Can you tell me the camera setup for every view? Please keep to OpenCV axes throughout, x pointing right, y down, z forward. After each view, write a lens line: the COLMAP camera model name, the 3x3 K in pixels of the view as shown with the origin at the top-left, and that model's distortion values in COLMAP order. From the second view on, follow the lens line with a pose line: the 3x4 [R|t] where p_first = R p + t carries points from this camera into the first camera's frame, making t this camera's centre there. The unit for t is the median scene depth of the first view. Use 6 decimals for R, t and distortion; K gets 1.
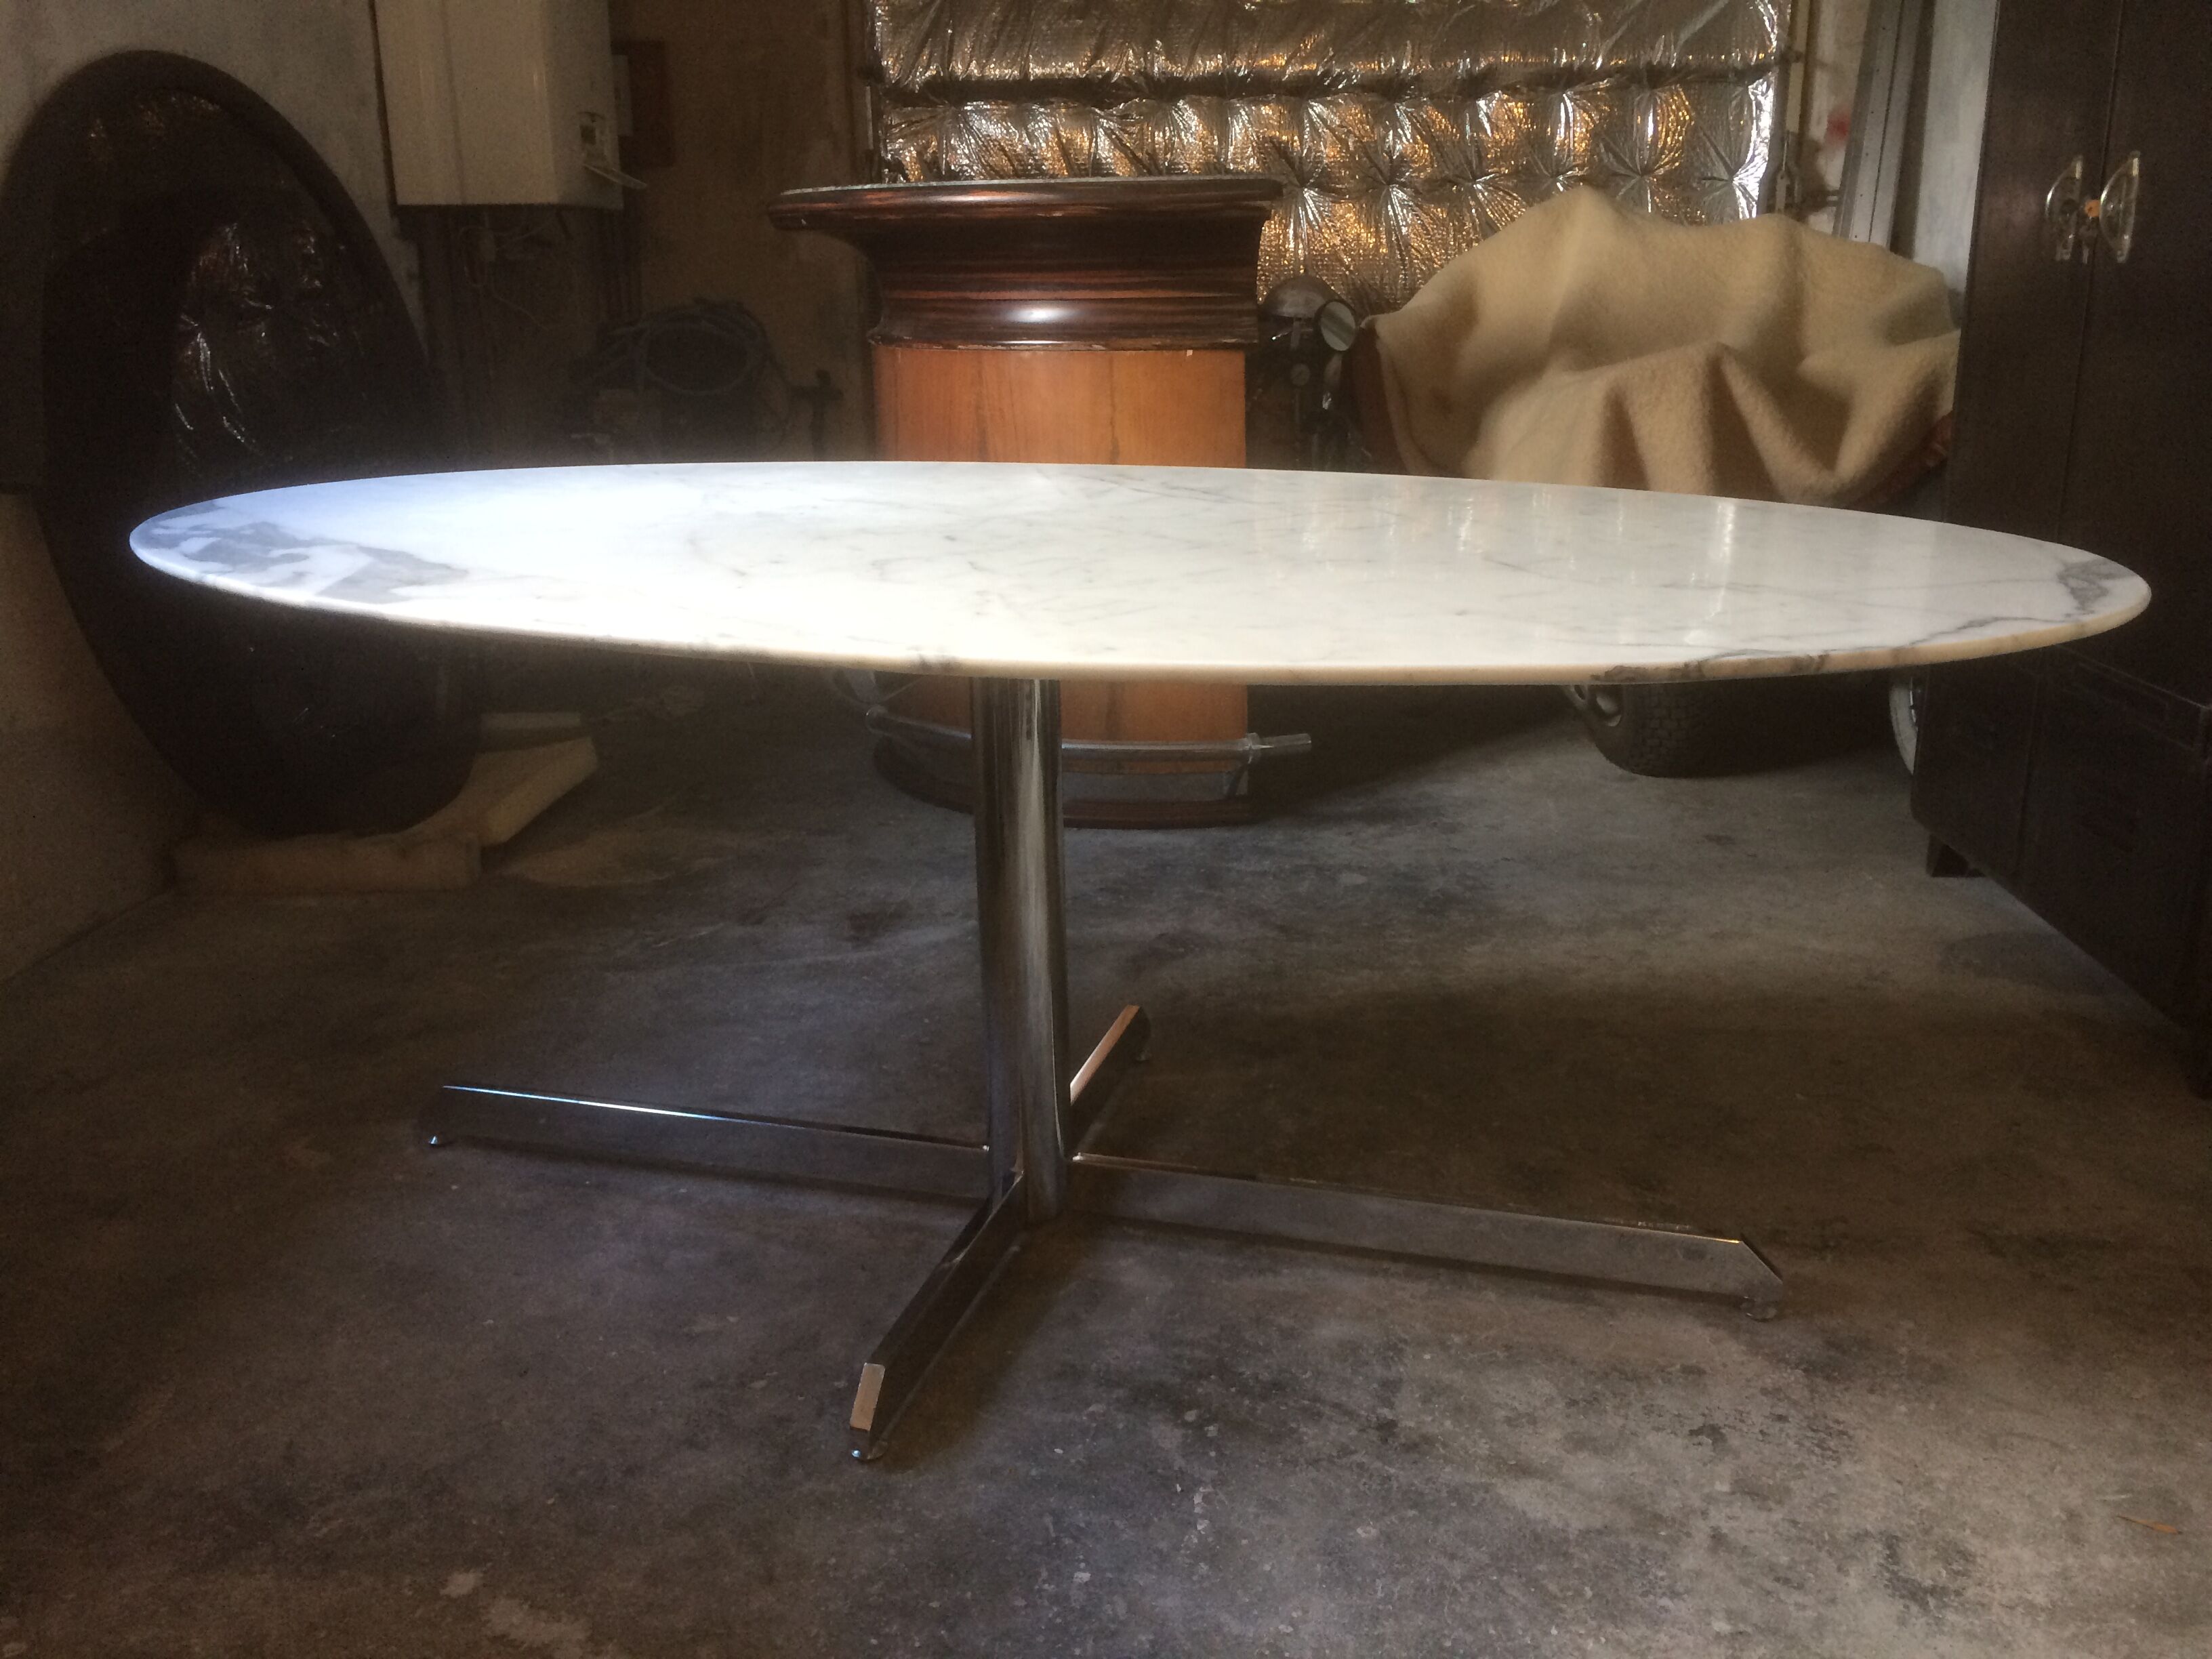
lens RADIAL K [[1888.4, 0, 1090.1], [0, 1888.4, 824.4], [0, 0, 1]] dist [0.054307, -0.067752]
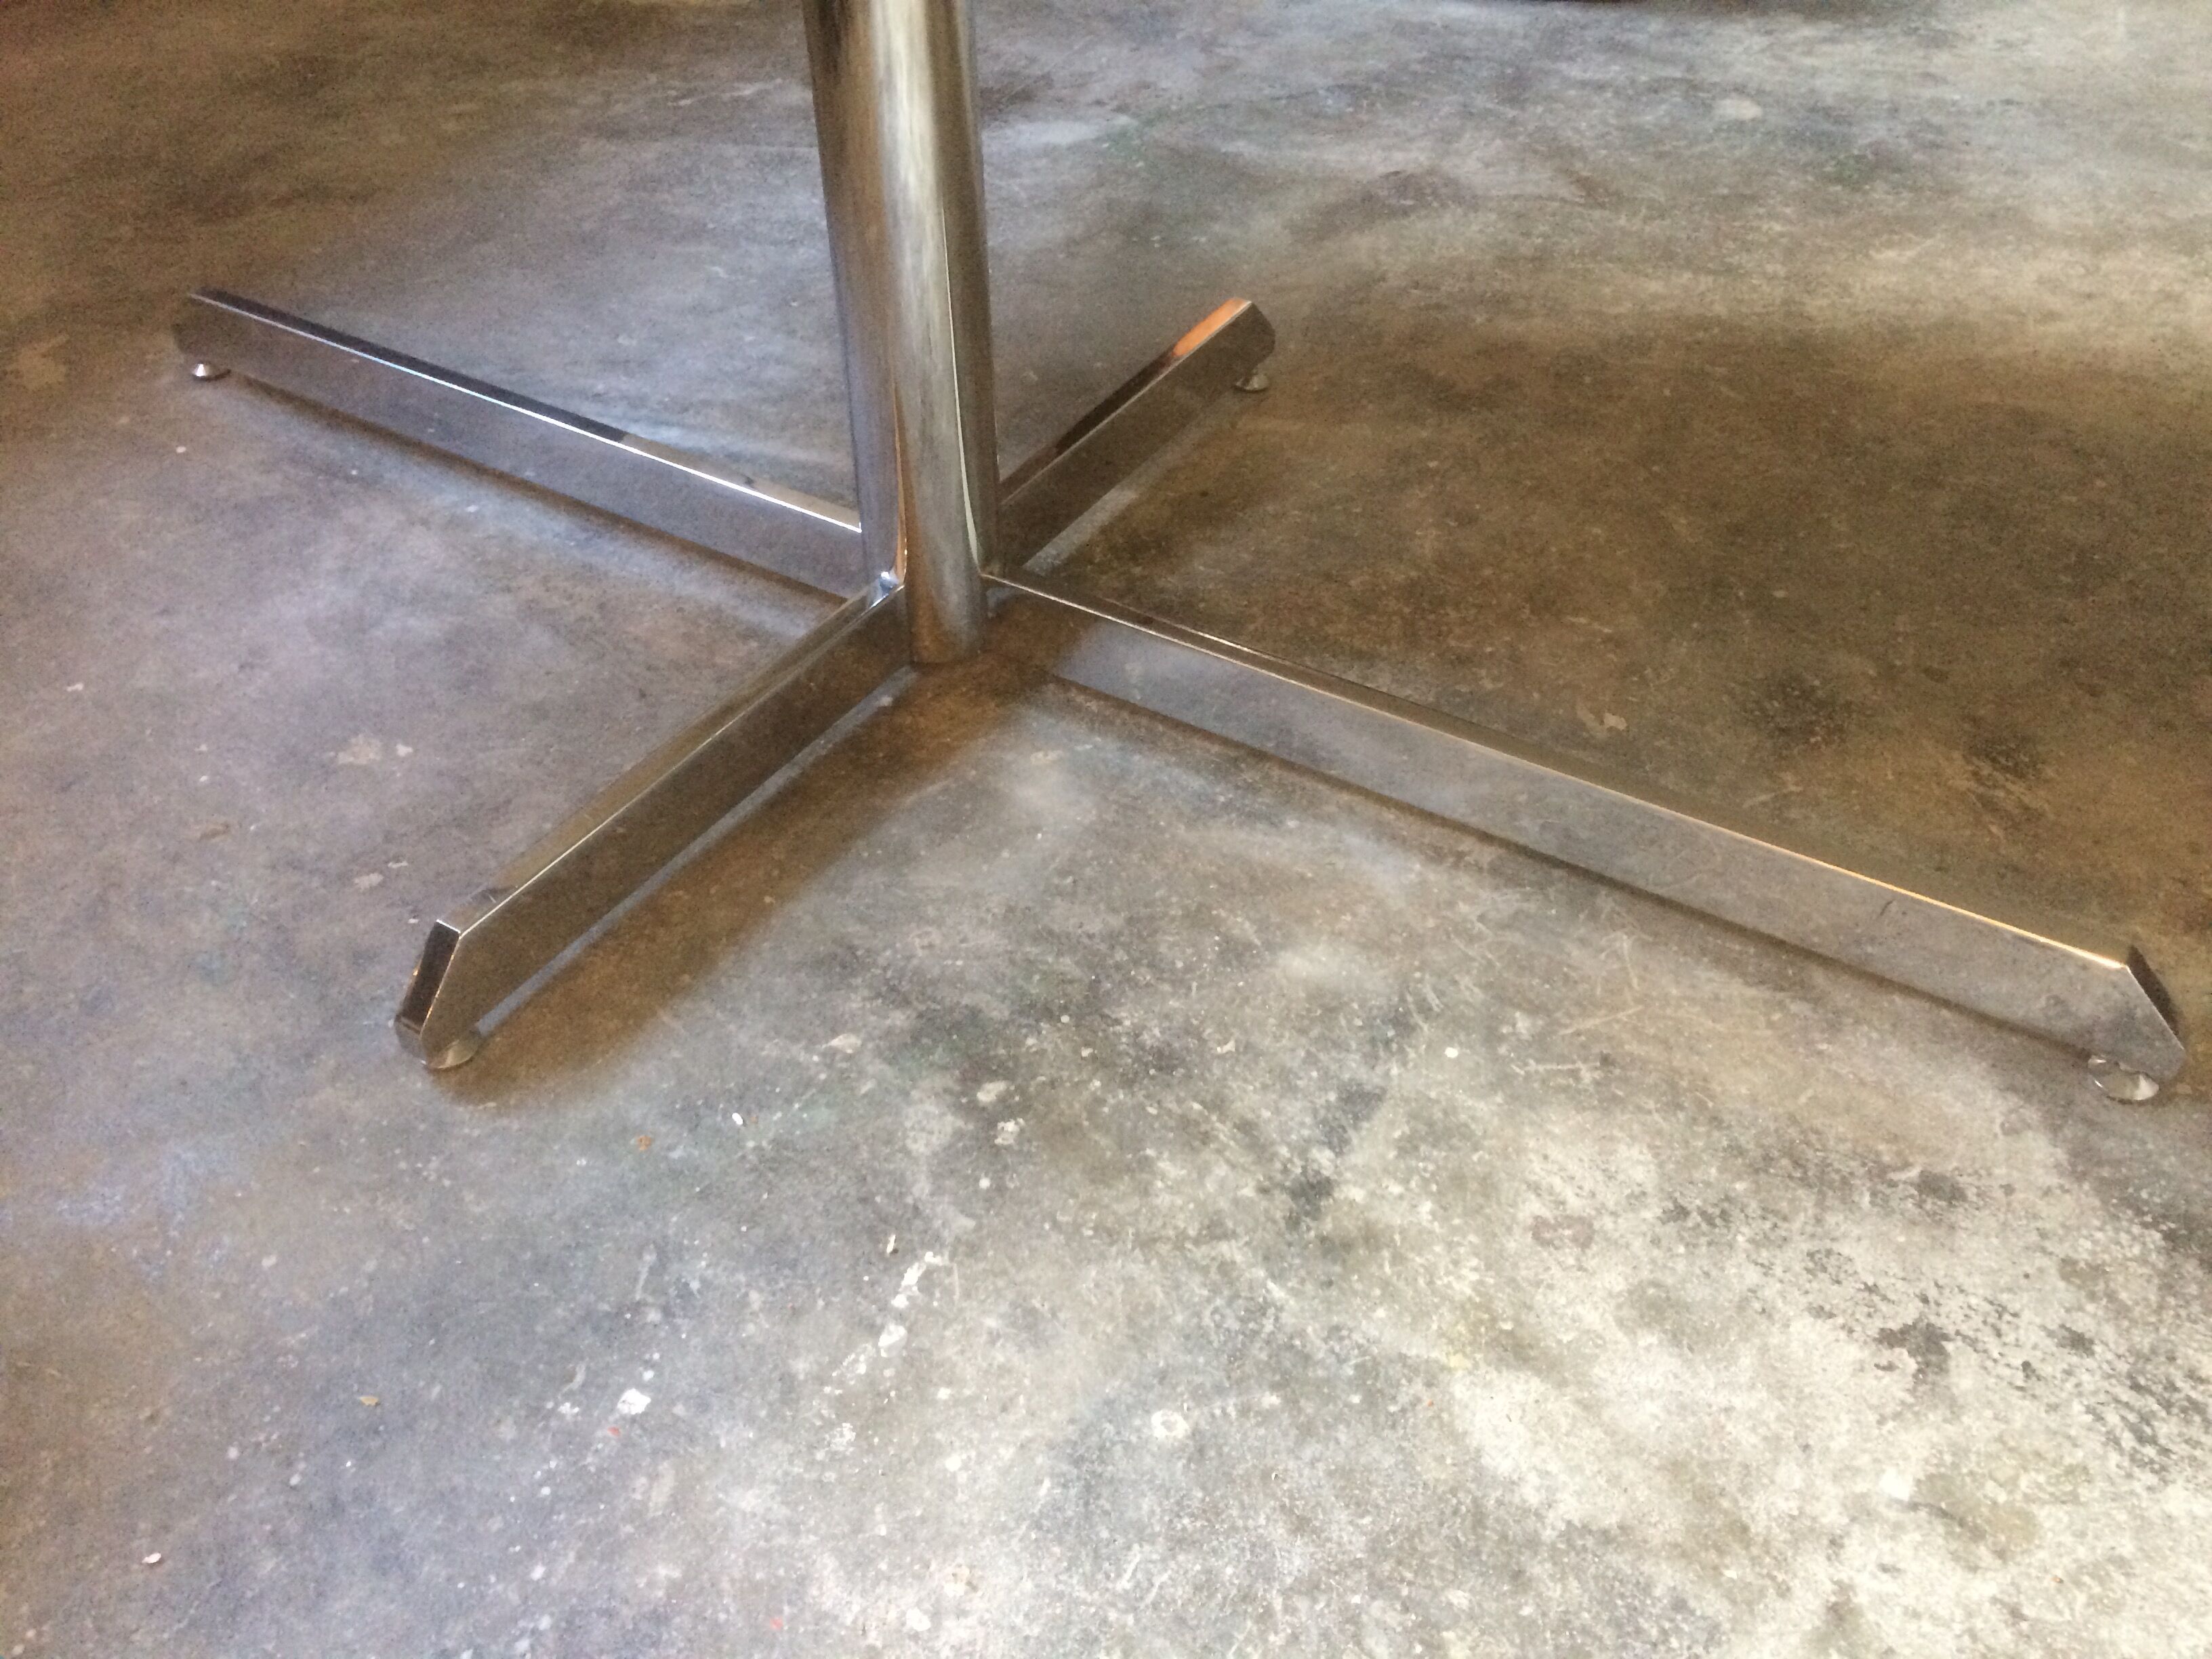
lens RADIAL K [[1888.4, 0, 1099.7], [0, 1888.4, 842.8], [0, 0, 1]] dist [0.054307, -0.067752]
pose [[0.965411, 0.181986, -0.186713, 0.178449], [-0.088186, 0.901820, 0.423017, -0.002011], [0.245365, -0.391920, 0.886676, 0.528773]]
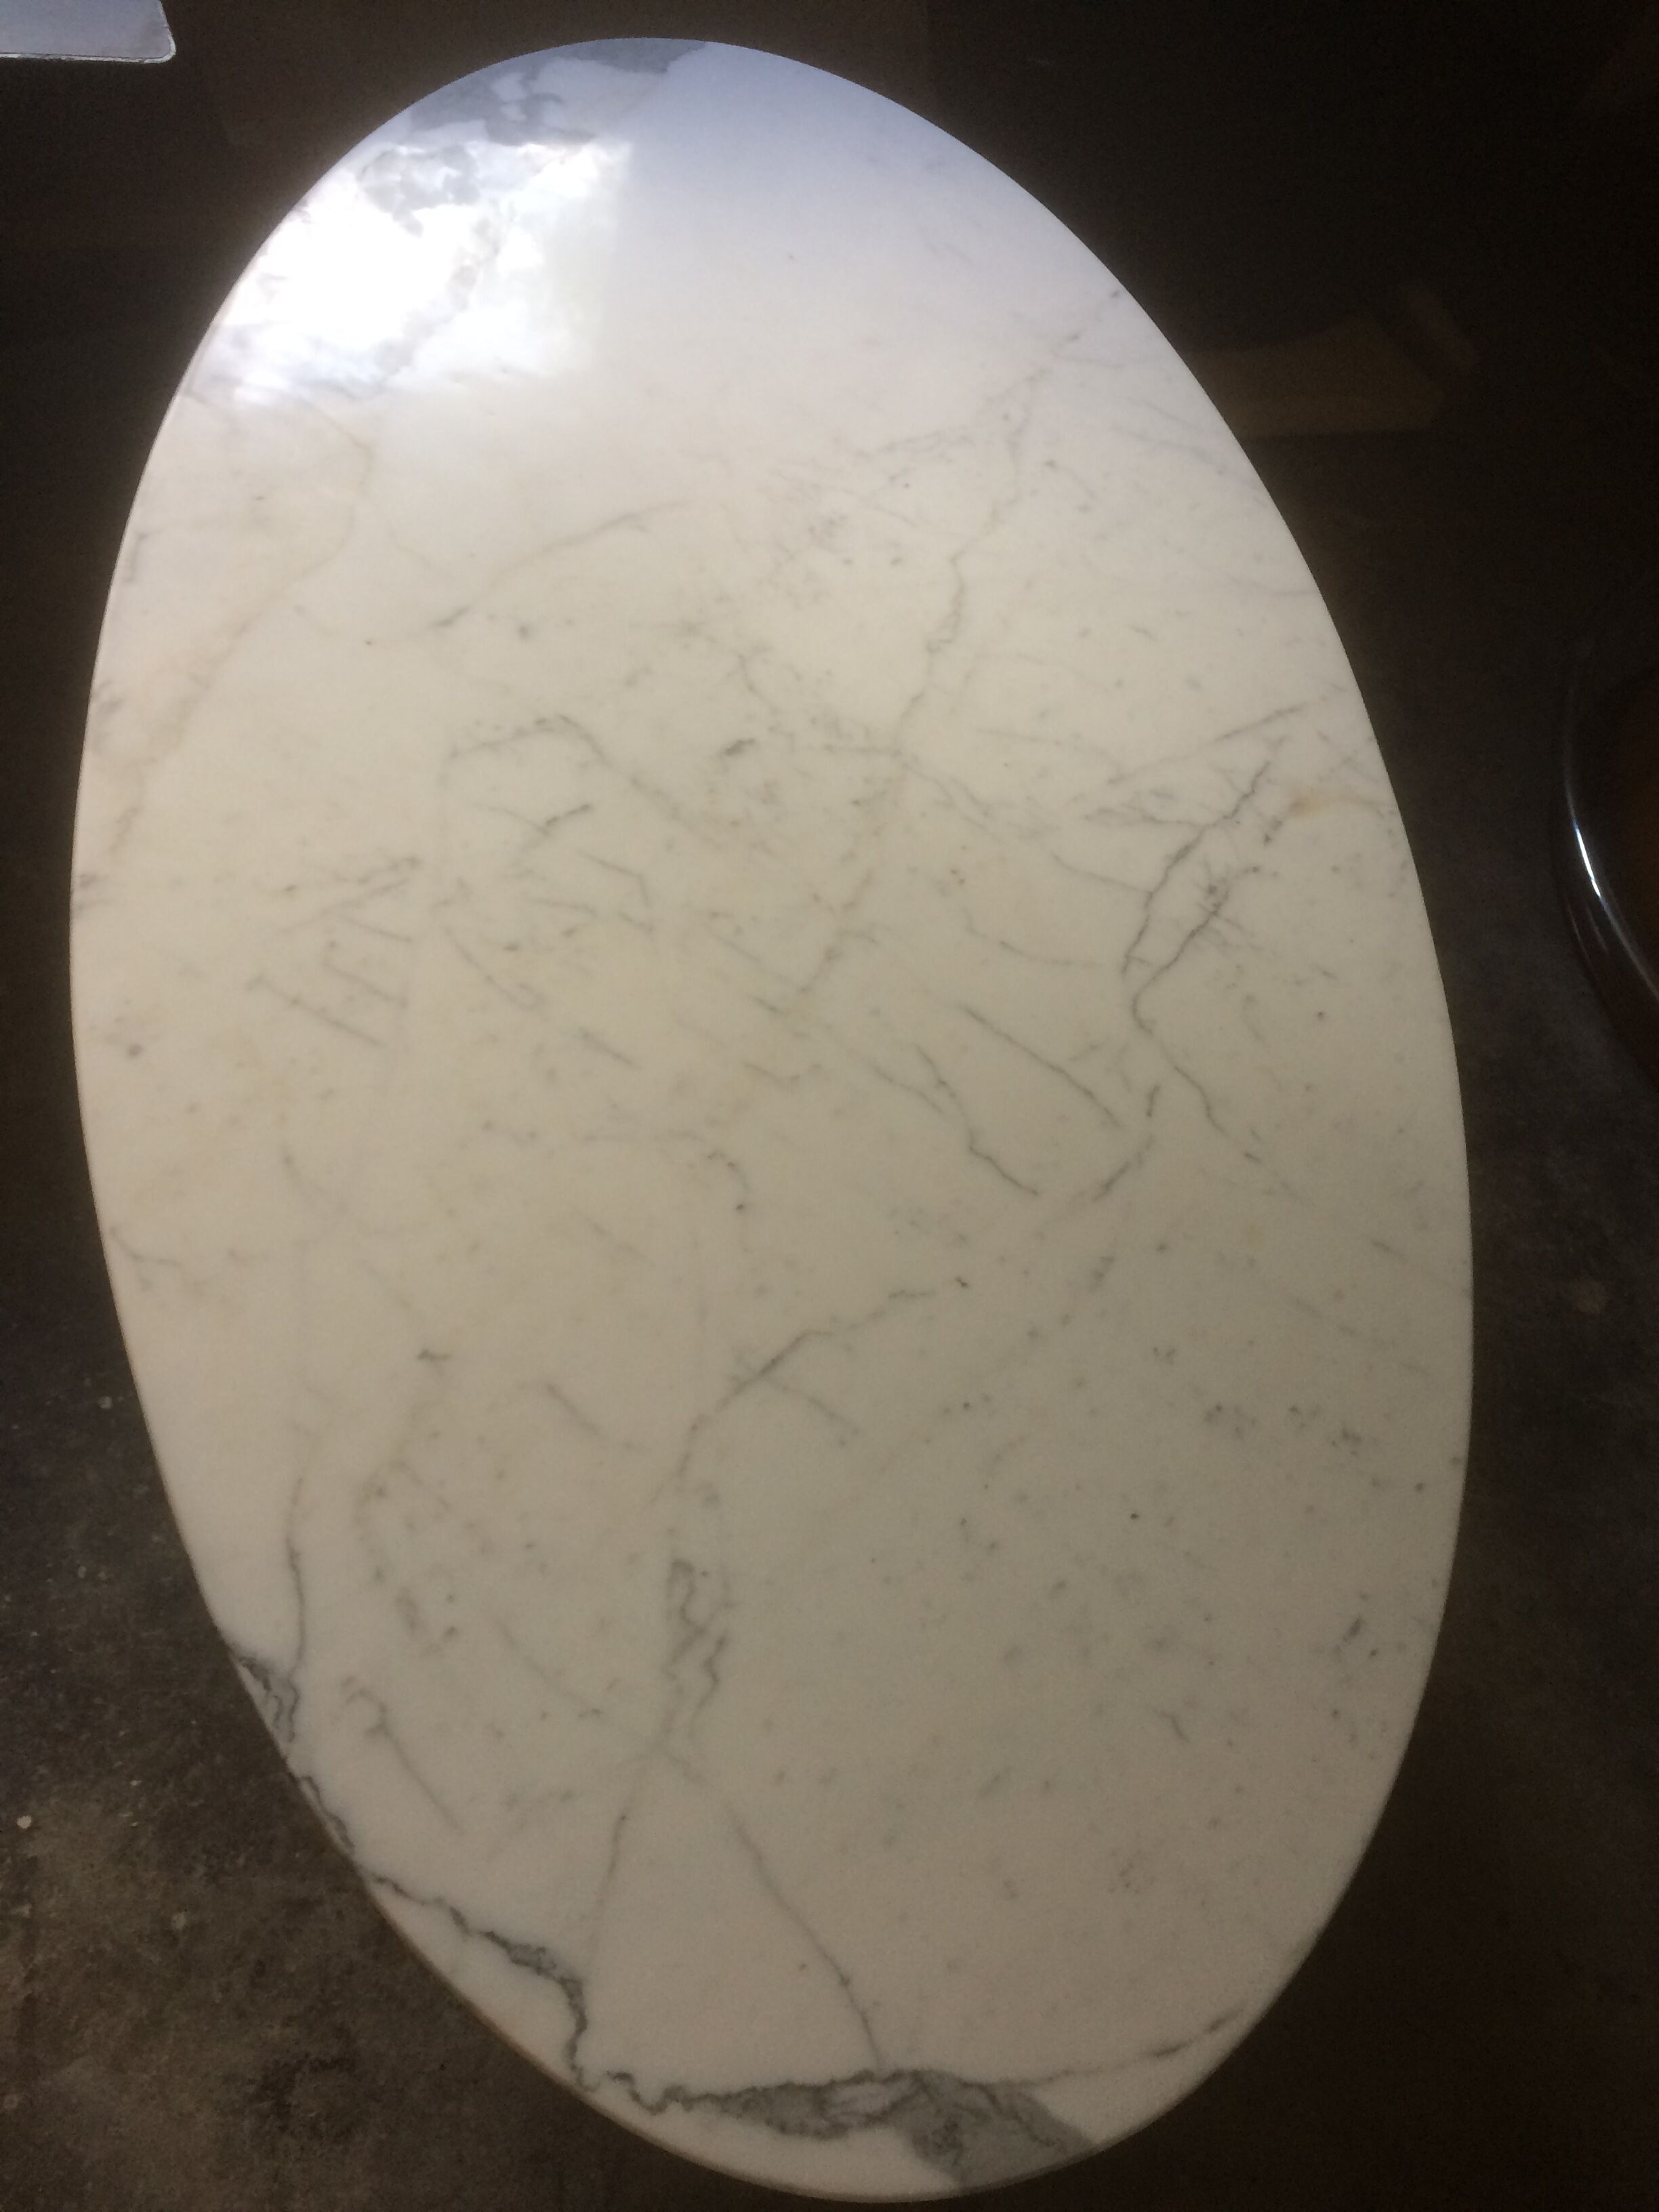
lens RADIAL K [[1888.4, 0, 838.4], [0, 1888.4, 1113.8], [0, 0, 1]] dist [0.054307, -0.067752]
pose [[0.401948, 0.855942, -0.325272, 0.378251], [-0.526189, 0.506636, 0.682968, -0.703149], [0.749375, -0.103363, 0.654028, 0.497368]]
